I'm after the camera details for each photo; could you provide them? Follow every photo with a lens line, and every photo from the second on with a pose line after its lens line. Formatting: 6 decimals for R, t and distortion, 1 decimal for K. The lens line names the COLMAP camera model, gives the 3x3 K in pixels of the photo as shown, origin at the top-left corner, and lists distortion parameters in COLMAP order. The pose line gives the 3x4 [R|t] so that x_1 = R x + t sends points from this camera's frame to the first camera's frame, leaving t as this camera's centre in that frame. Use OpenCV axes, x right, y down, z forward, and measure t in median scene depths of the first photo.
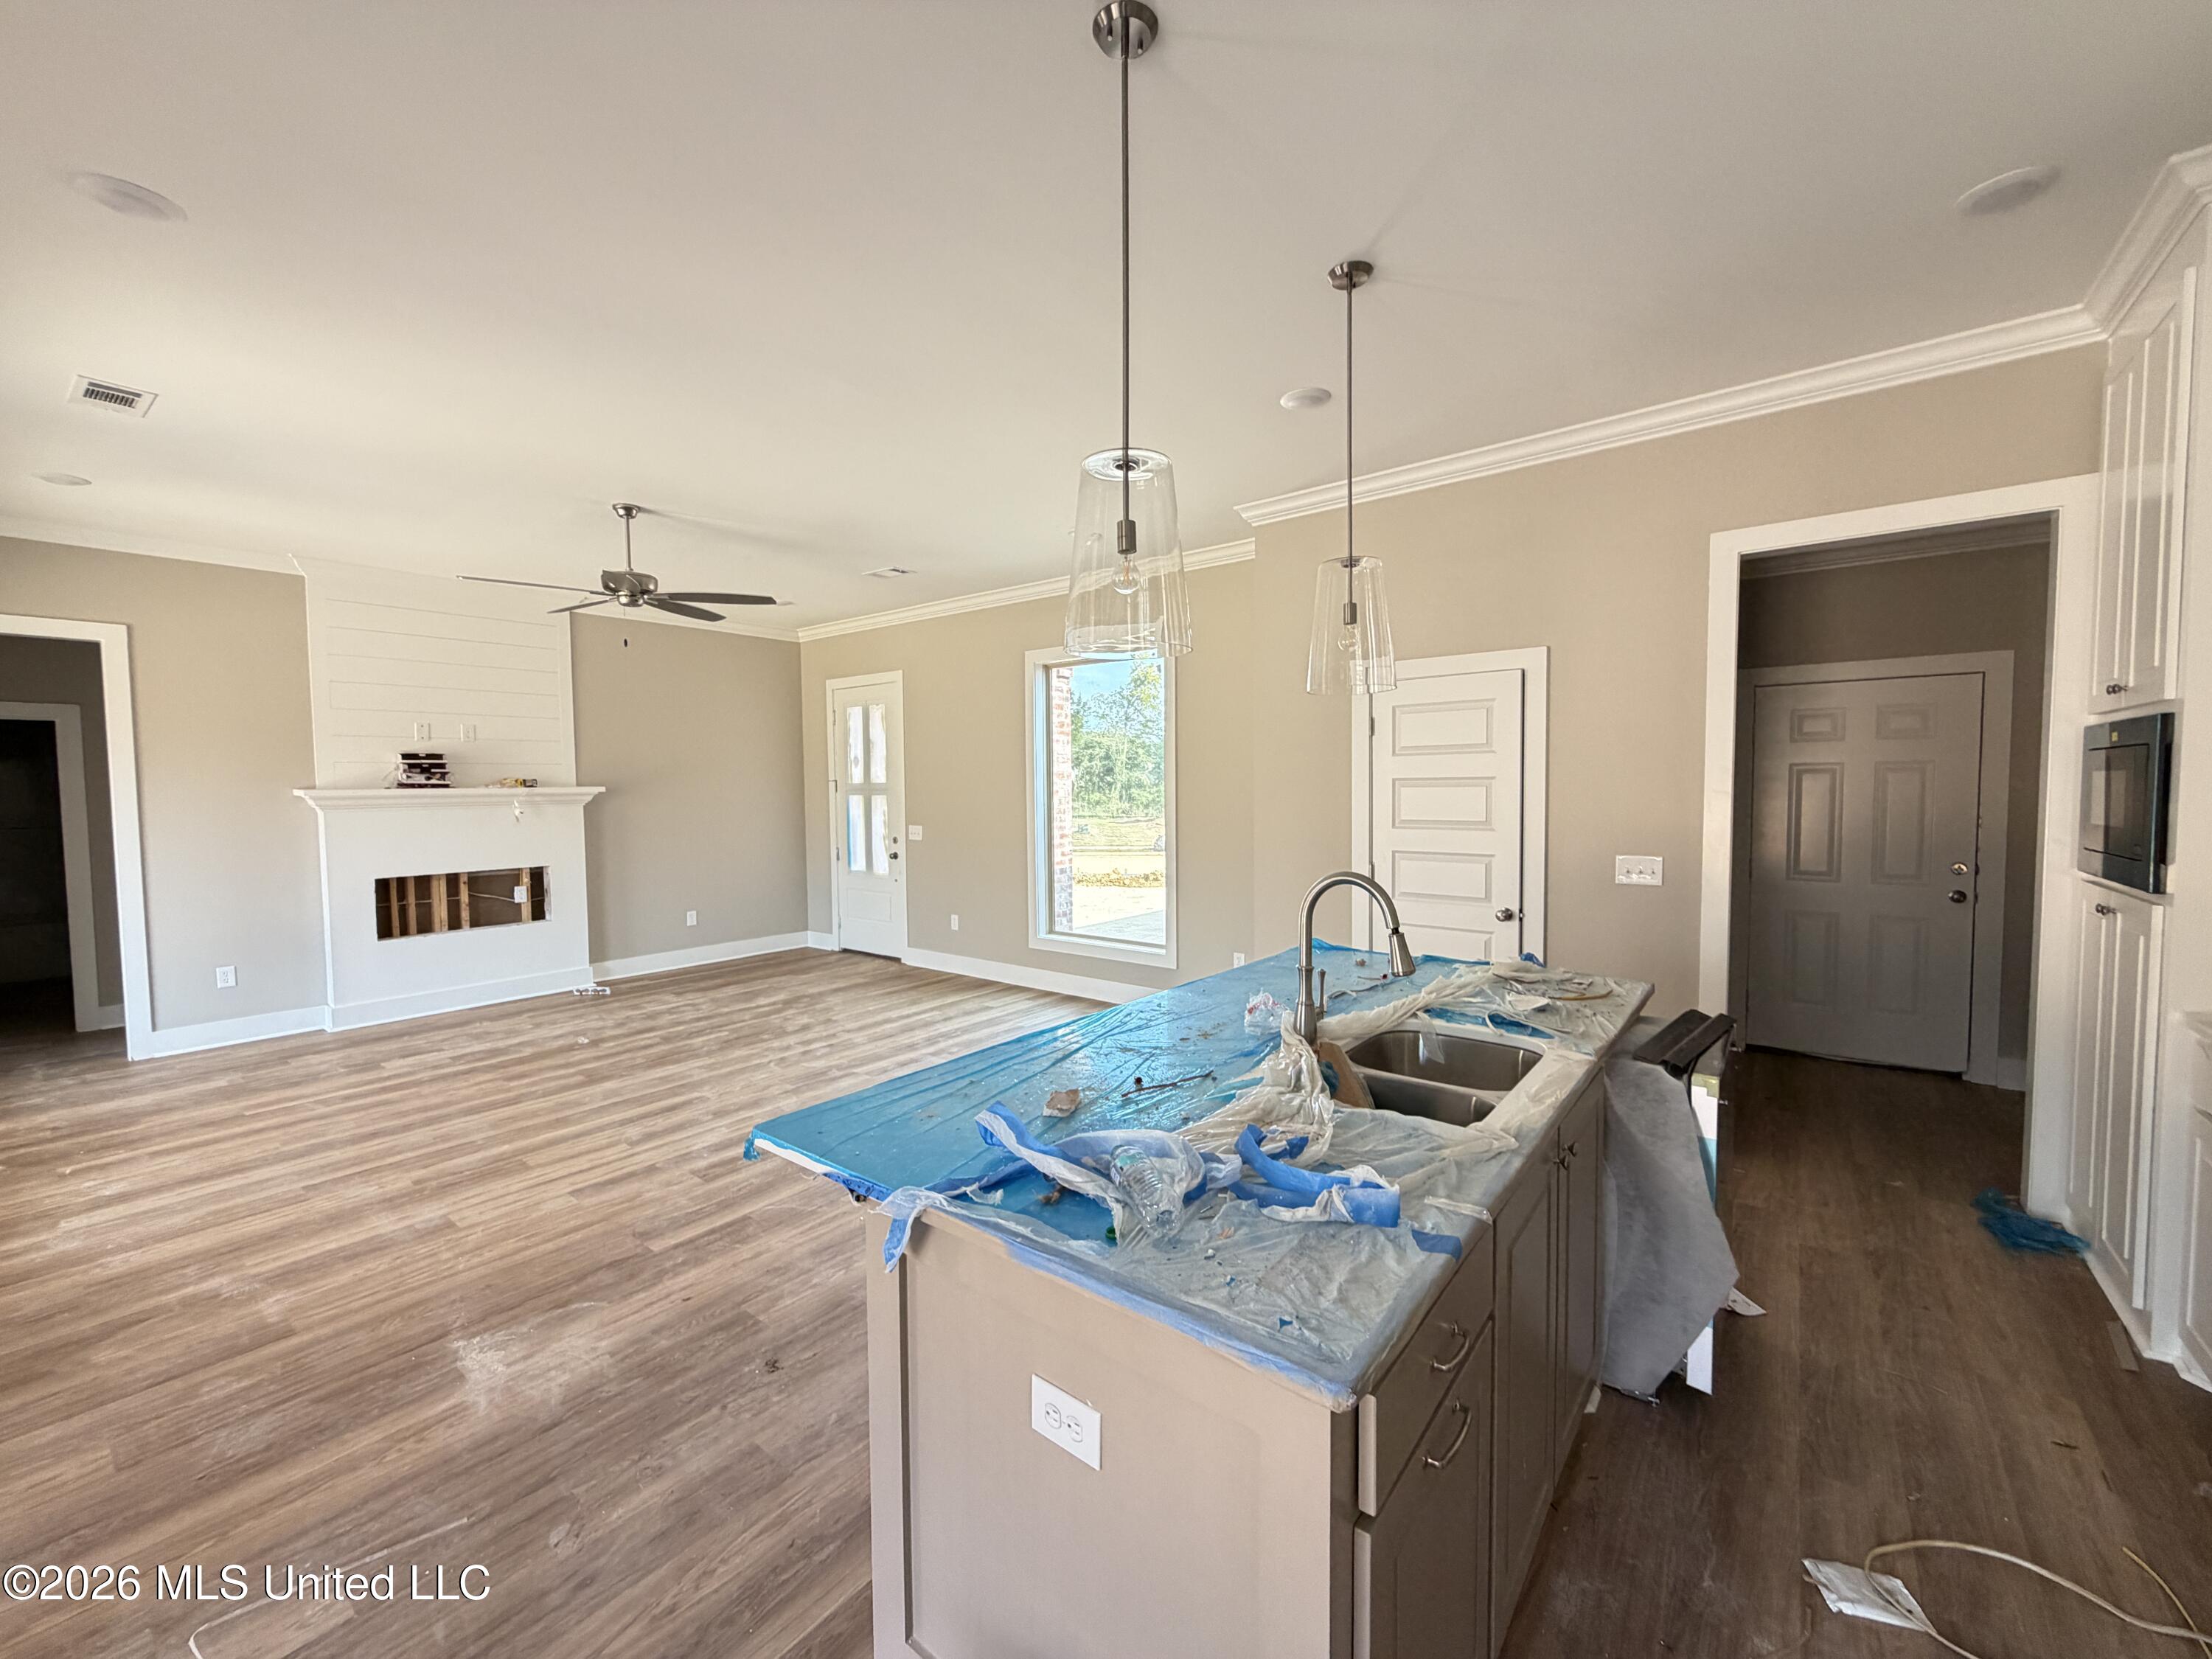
lens RADIAL K [[882.4, 0, 1104.4], [0, 882.4, 830.6], [0, 0, 1]] dist [0.002395, 0.000037]
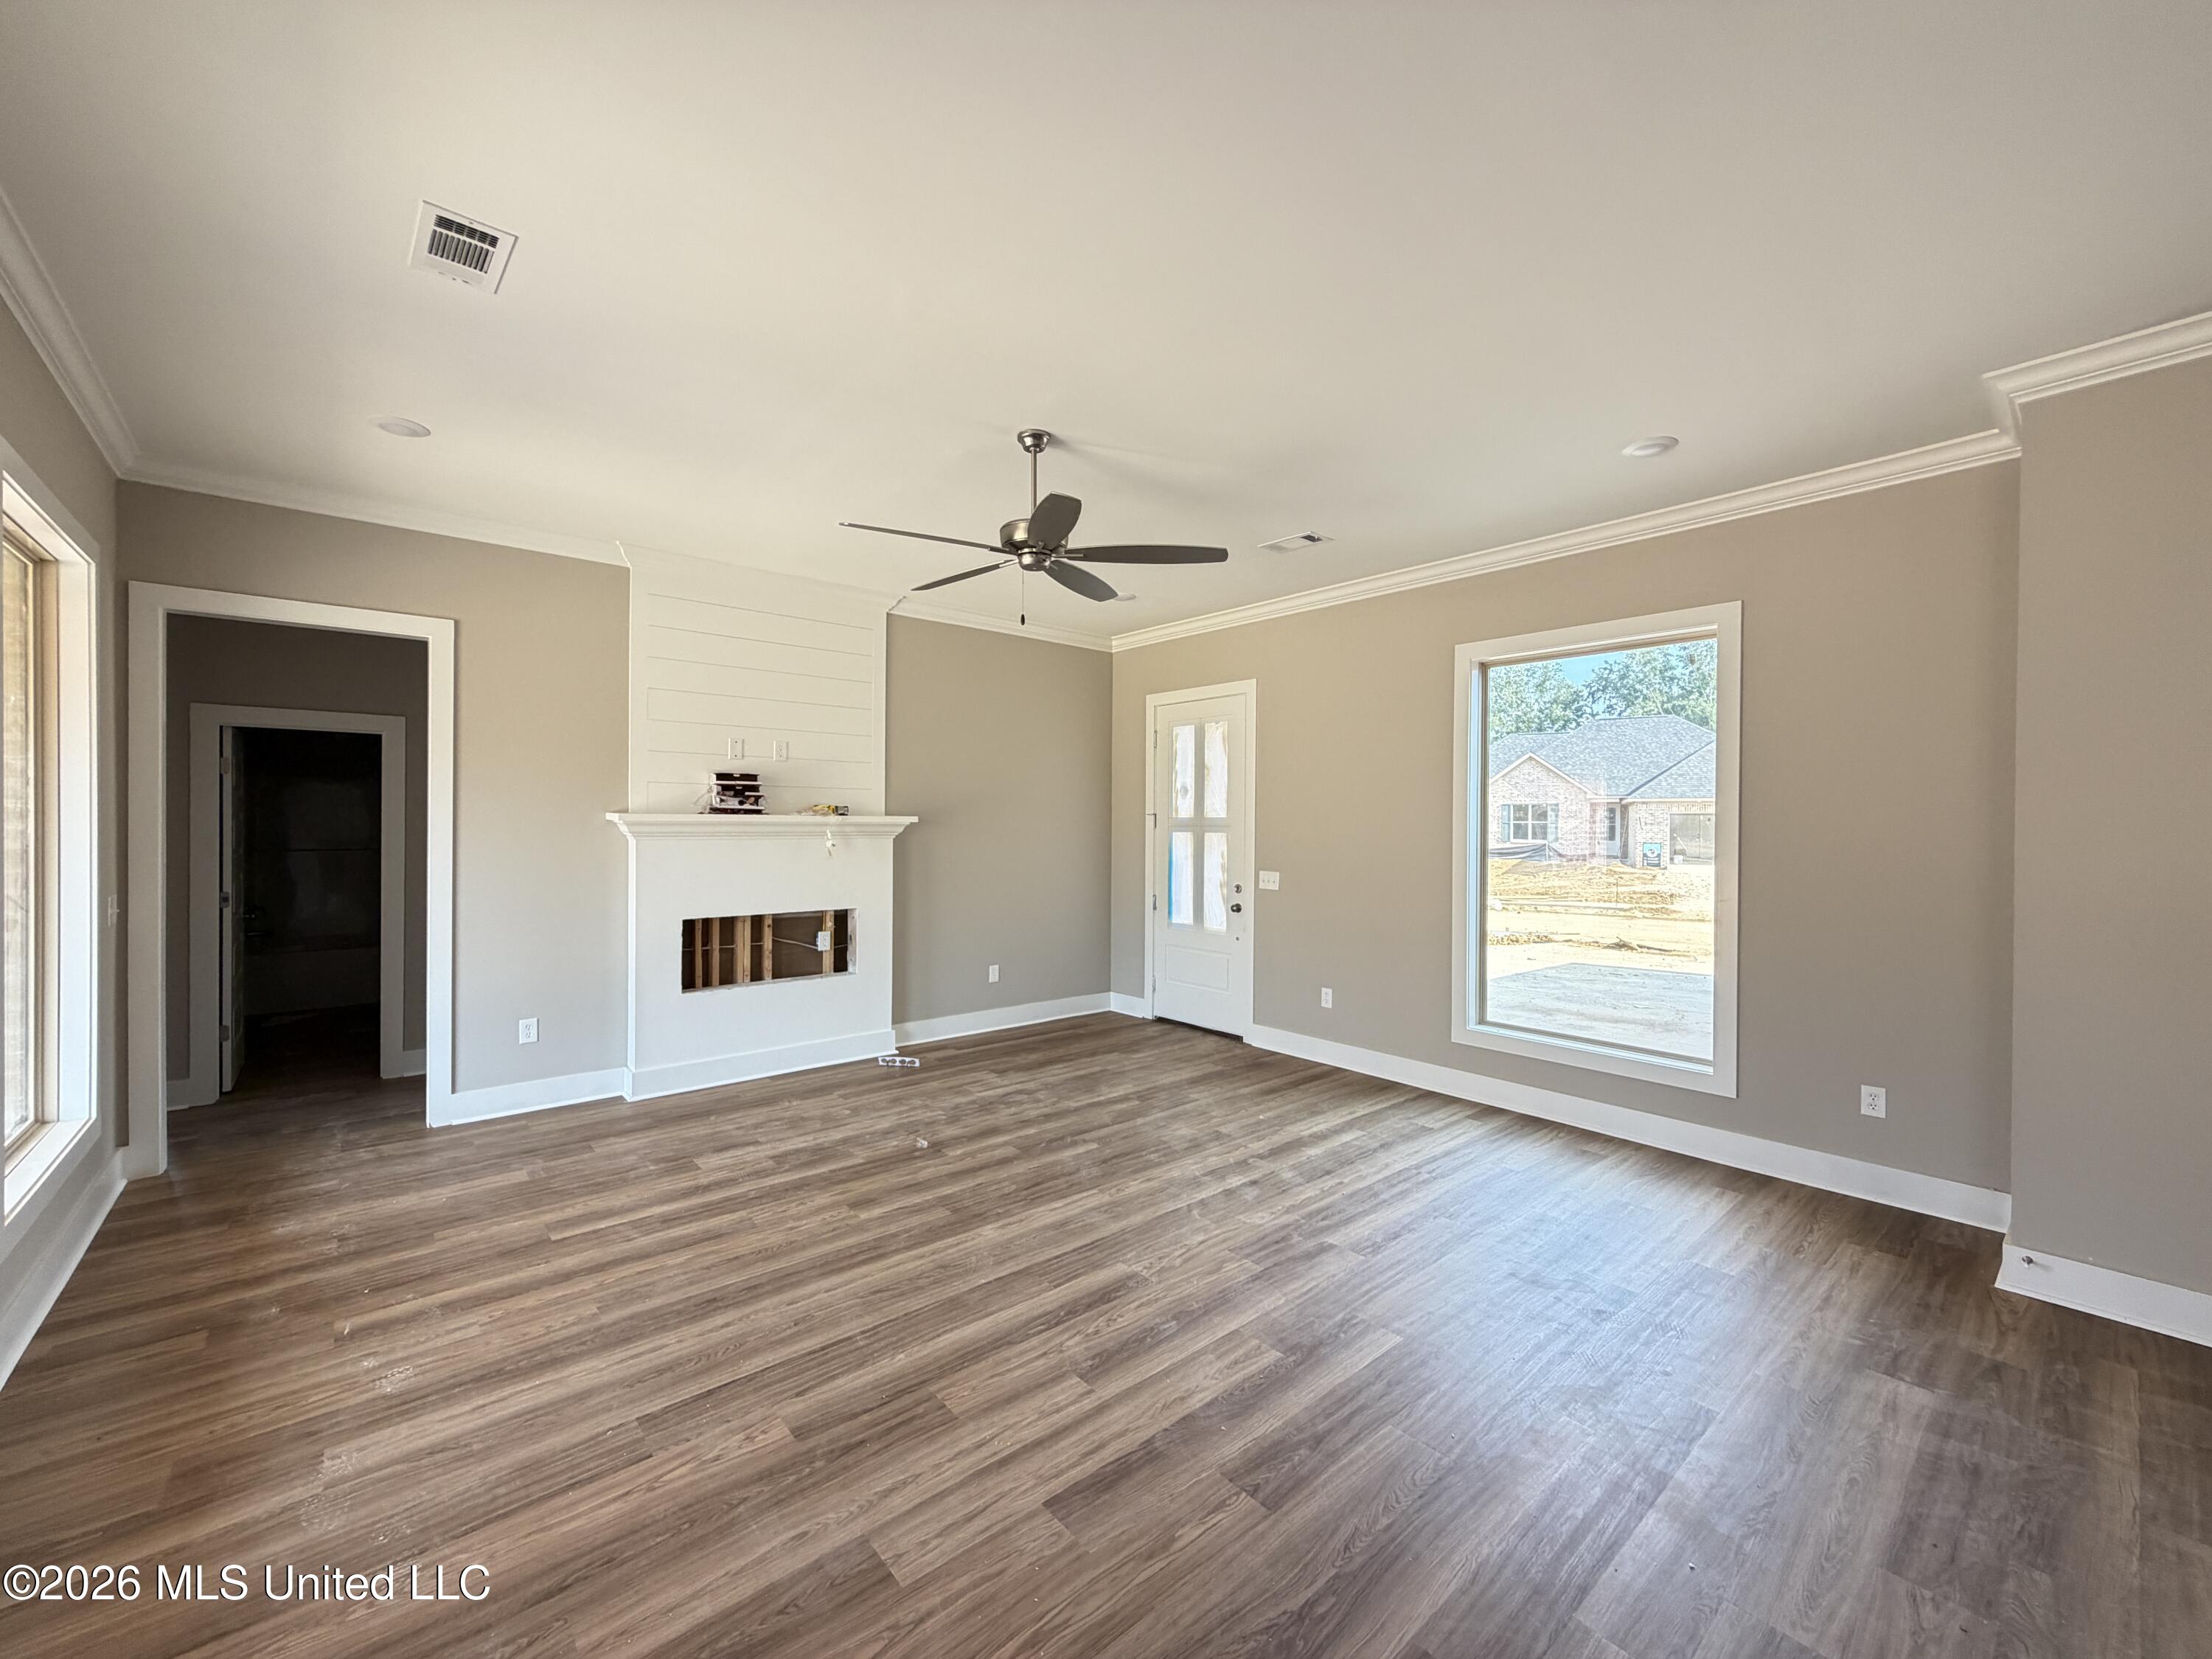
lens RADIAL K [[882.4, 0, 1111.8], [0, 882.4, 832.9], [0, 0, 1]] dist [0.002395, 0.000037]
pose [[0.981426, 0.019735, -0.190825, -0.186649], [-0.027817, 0.998822, -0.039771, -0.004659], [0.189815, 0.044340, 0.980818, 0.175167]]
